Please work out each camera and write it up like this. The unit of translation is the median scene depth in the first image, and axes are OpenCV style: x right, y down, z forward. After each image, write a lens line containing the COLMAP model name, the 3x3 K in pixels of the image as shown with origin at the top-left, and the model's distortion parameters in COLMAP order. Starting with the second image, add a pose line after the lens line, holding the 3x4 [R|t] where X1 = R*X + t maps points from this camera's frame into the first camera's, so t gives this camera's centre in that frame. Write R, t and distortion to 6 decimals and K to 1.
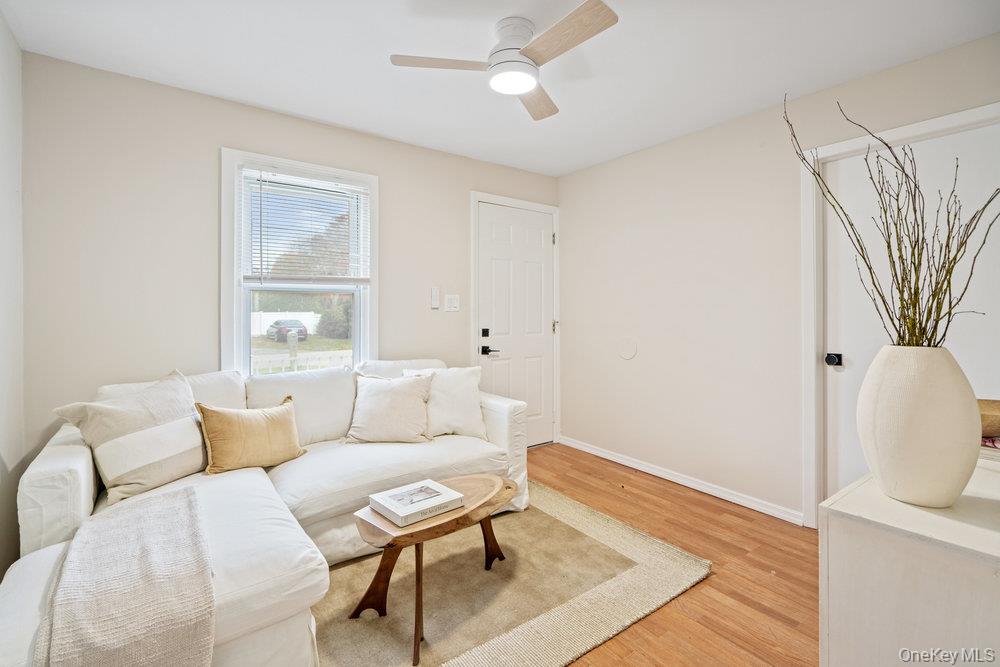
lens RADIAL K [[451.1, 0, 486.9], [0, 451.1, 312.7], [0, 0, 1]] dist [-0.003767, -0.000290]
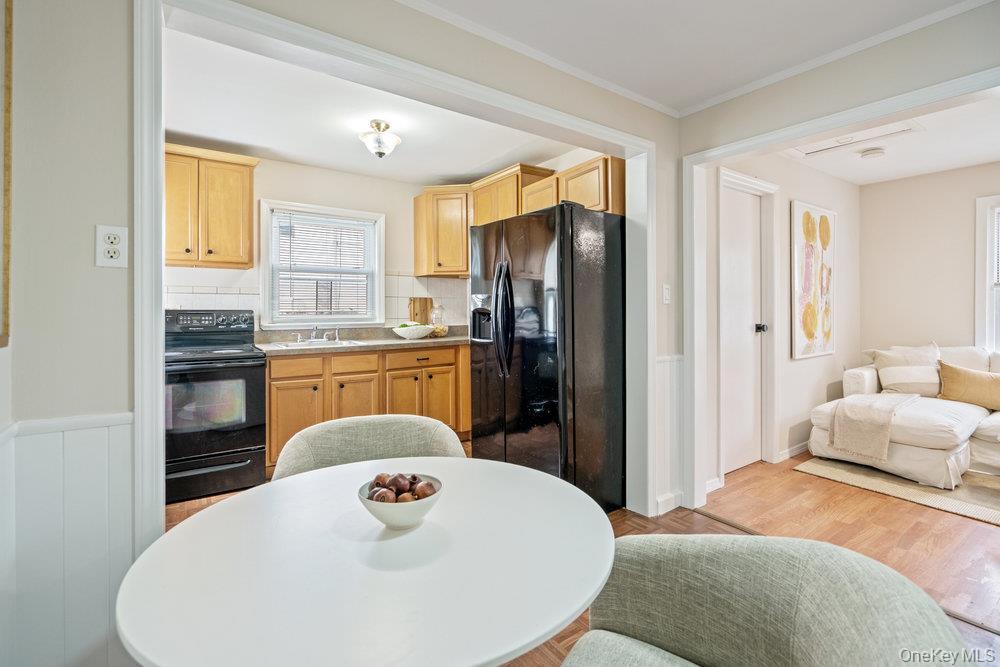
lens RADIAL K [[451.1, 0, 487.7], [0, 451.1, 309.2], [0, 0, 1]] dist [-0.003767, -0.000290]
pose [[-0.048843, -0.001838, -0.998805, 1.229737], [0.009086, 0.999956, -0.002284, -0.011395], [0.998765, -0.009187, -0.048825, -0.697043]]
